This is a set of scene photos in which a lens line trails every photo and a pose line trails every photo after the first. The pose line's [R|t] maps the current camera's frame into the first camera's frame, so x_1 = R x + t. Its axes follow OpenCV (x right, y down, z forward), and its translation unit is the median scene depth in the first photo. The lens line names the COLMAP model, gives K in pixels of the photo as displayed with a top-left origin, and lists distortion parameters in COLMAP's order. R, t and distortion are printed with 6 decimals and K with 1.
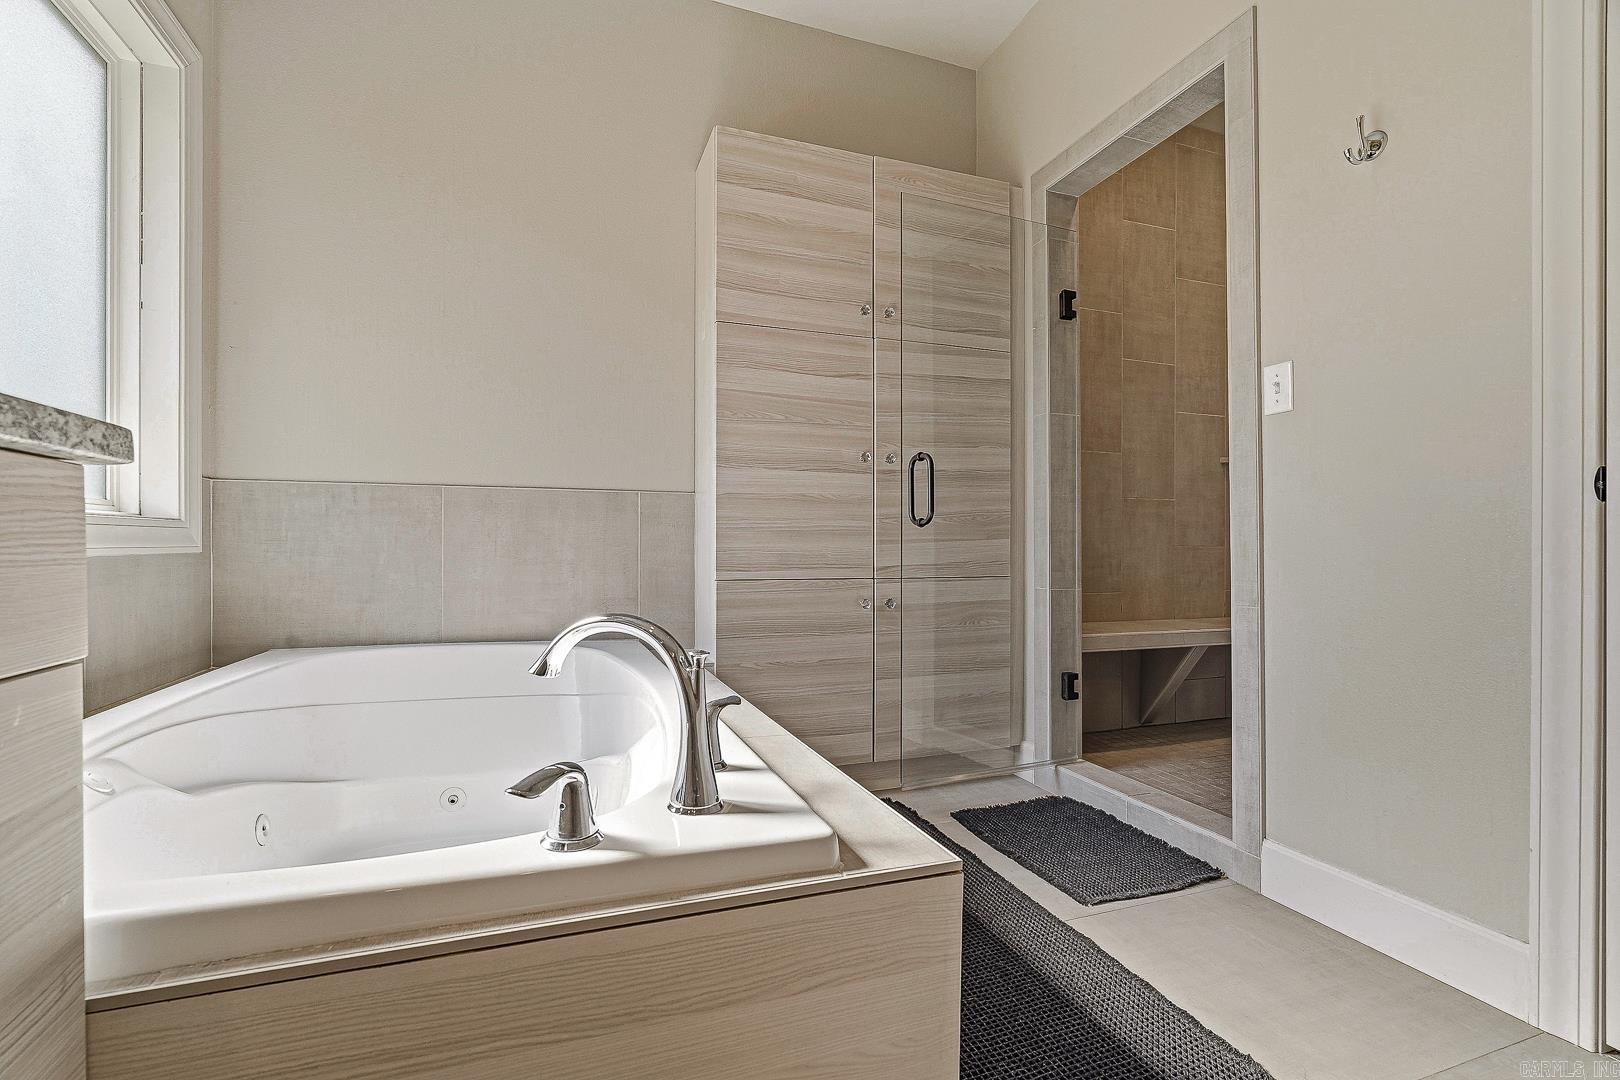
lens RADIAL K [[728.3, 0, 810.0], [0, 728.3, 540.0], [0, 0, 1]] dist [-0.001200, 0.000318]
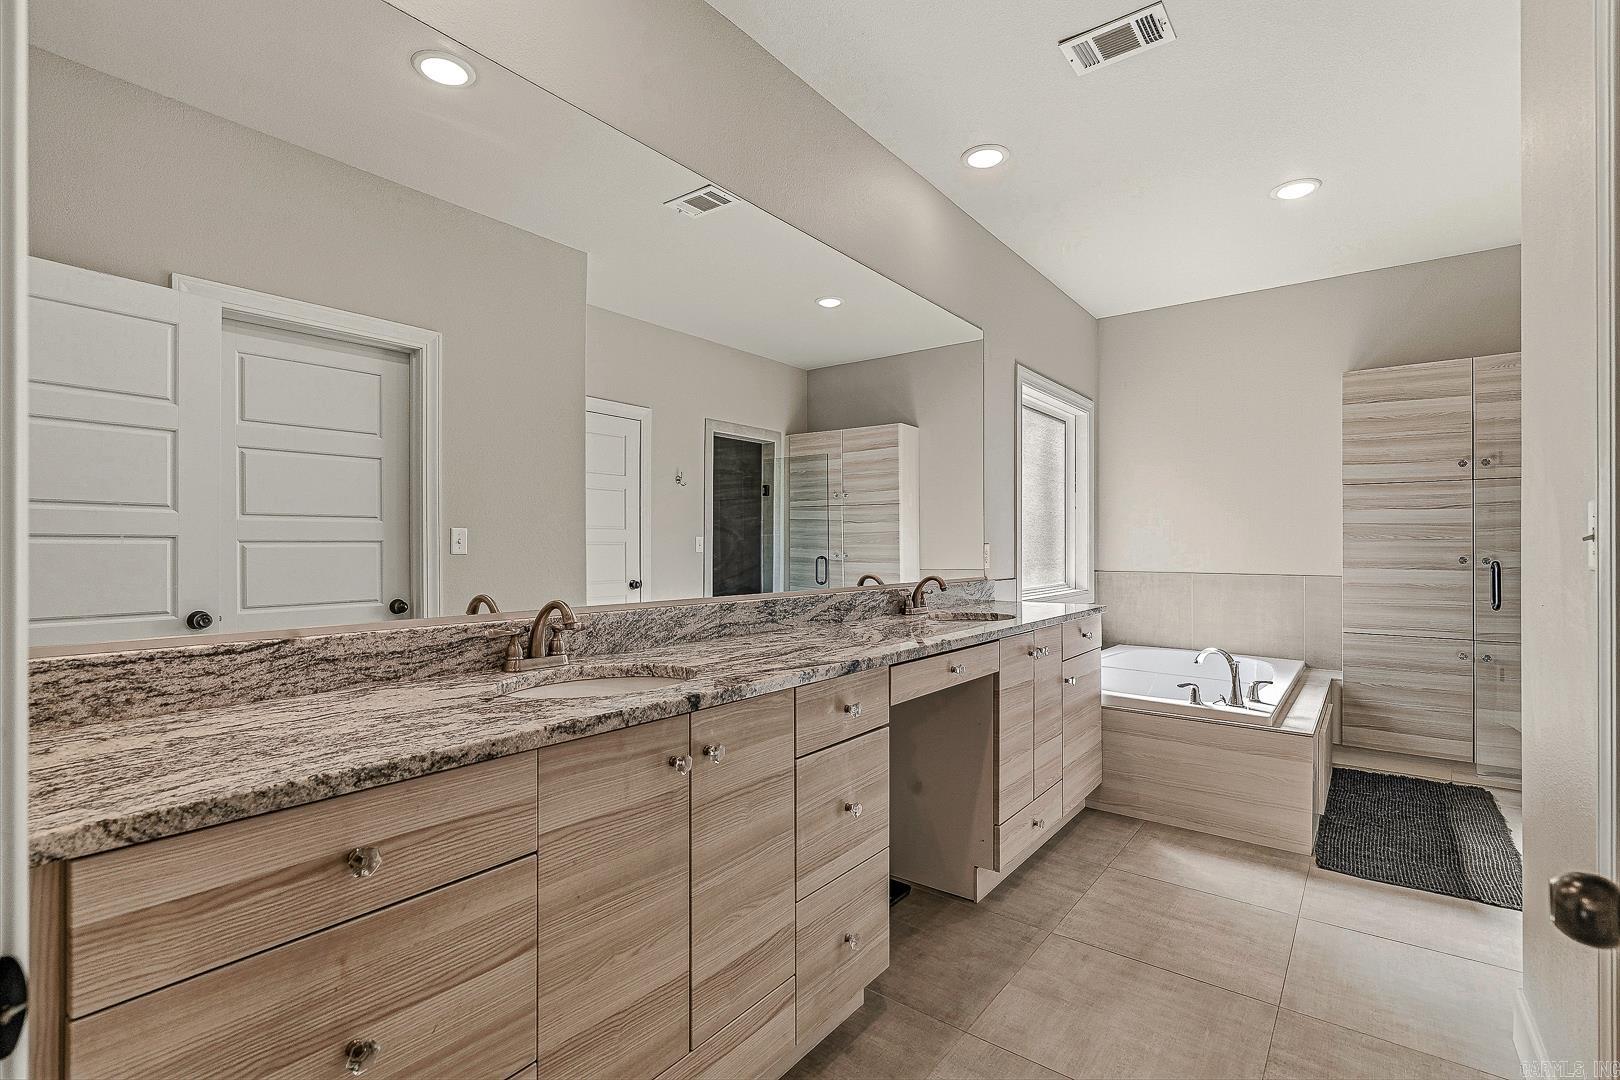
lens RADIAL K [[728.3, 0, 810.0], [0, 728.3, 540.0], [0, 0, 1]] dist [-0.001200, 0.000318]
pose [[0.529473, -0.006753, -0.848300, 0.662552], [0.007767, 0.999965, -0.003113, -0.166662], [0.848291, -0.004941, 0.529507, -0.992308]]
